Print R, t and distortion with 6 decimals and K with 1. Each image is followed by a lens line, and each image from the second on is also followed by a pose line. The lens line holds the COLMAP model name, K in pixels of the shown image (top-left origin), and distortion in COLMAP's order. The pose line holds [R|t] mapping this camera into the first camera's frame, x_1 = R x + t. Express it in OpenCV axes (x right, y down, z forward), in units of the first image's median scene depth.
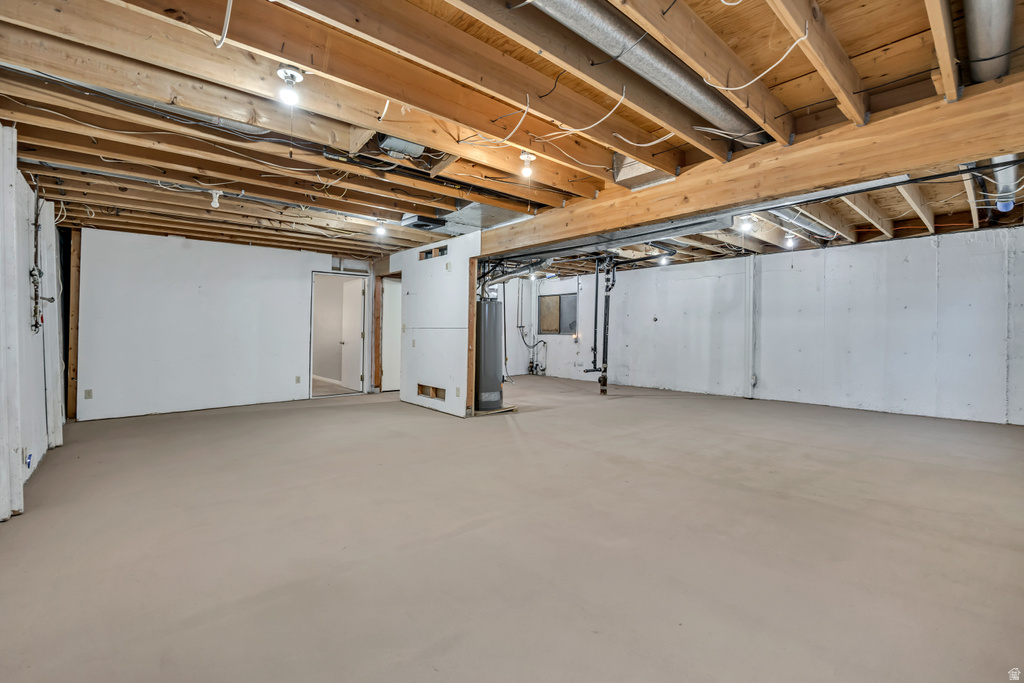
lens RADIAL K [[459.0, 0, 508.3], [0, 459.0, 335.4], [0, 0, 1]] dist [-0.012827, 0.000255]
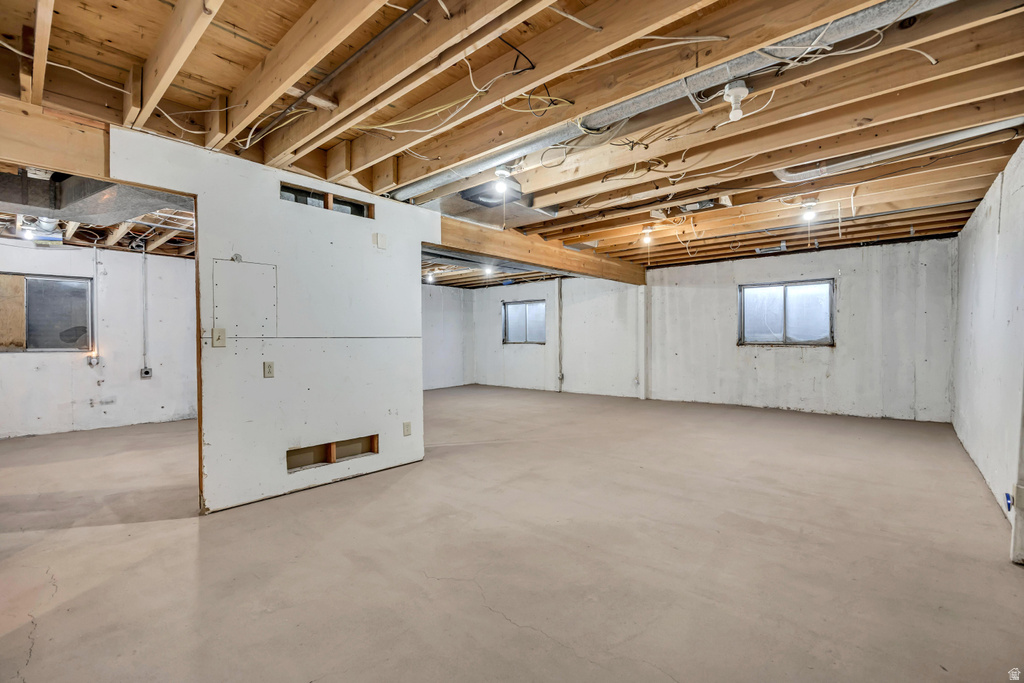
lens RADIAL K [[459.0, 0, 508.3], [0, 459.0, 335.4], [0, 0, 1]] dist [-0.012827, 0.000255]
pose [[-0.162632, 0.006249, 0.986667, -0.783196], [0.023145, 0.999729, -0.002517, -0.011555], [-0.986415, 0.022427, -0.162733, 0.922493]]
